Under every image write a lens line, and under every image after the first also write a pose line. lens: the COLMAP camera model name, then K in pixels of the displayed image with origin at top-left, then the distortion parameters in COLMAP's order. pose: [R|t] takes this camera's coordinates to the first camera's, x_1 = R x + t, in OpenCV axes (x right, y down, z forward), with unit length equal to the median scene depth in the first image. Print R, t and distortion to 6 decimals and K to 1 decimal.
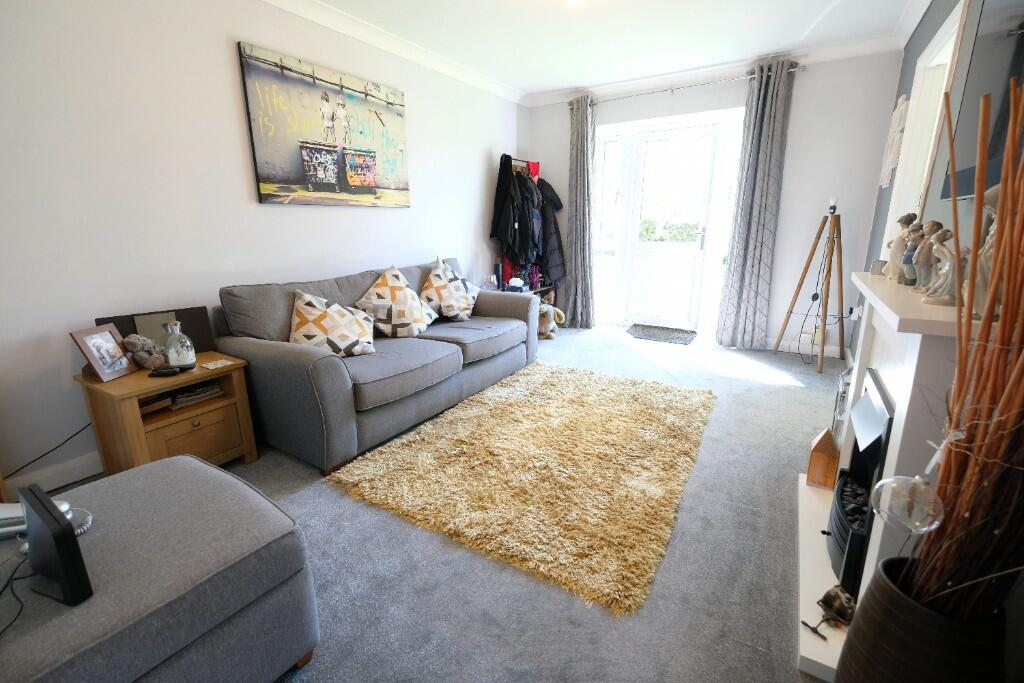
lens RADIAL K [[447.0, 0, 508.7], [0, 447.0, 338.3], [0, 0, 1]] dist [-0.001294, 0.001504]
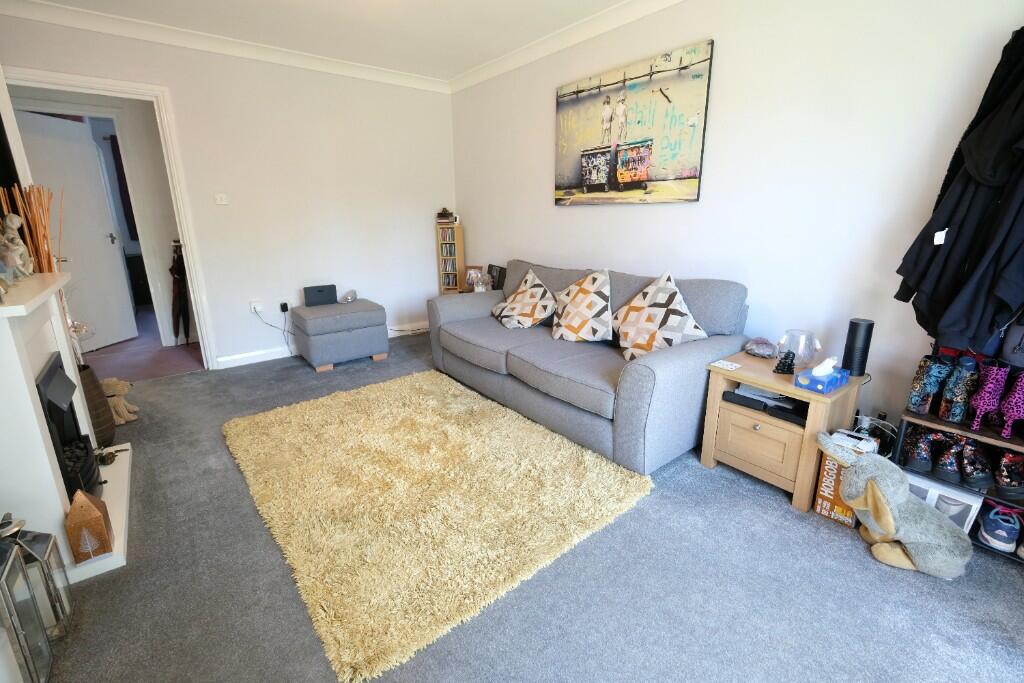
lens RADIAL K [[447.0, 0, 510.5], [0, 447.0, 337.7], [0, 0, 1]] dist [-0.001294, 0.001504]
pose [[-0.329516, 0.260133, -0.907607, 0.720590], [-0.230837, 0.909924, 0.344605, -0.326883], [0.915496, 0.323062, -0.239786, 1.163919]]
